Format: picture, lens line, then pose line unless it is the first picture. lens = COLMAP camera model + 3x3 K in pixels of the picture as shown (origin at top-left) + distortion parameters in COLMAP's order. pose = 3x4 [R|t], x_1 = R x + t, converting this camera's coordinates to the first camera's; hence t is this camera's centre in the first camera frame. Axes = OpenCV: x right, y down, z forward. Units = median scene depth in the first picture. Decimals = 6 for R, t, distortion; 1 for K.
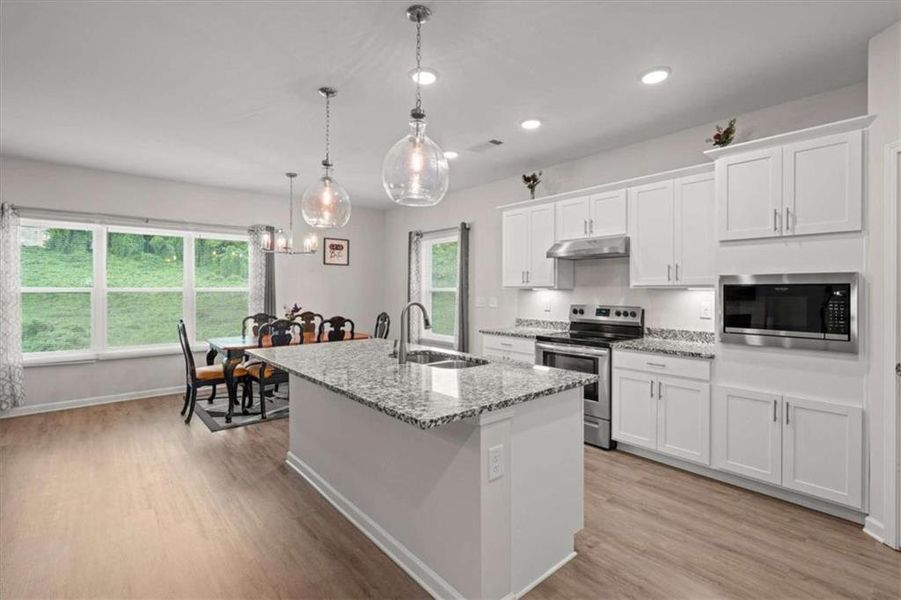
lens RADIAL K [[414.6, 0, 455.8], [0, 414.6, 283.9], [0, 0, 1]] dist [-0.001614, -0.000268]
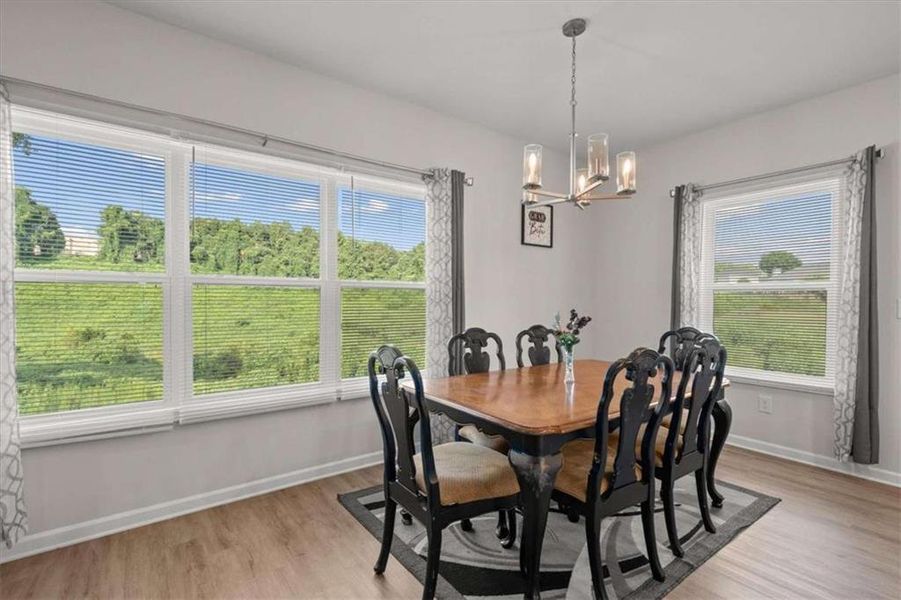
lens RADIAL K [[418.5, 0, 450.5], [0, 418.5, 300.0], [0, 0, 1]] dist [0.001466, 0.000255]
pose [[0.996658, 0.007515, -0.081340, -0.374867], [-0.006459, 0.999891, 0.013241, 0.025015], [0.081431, -0.012671, 0.996598, 0.399478]]
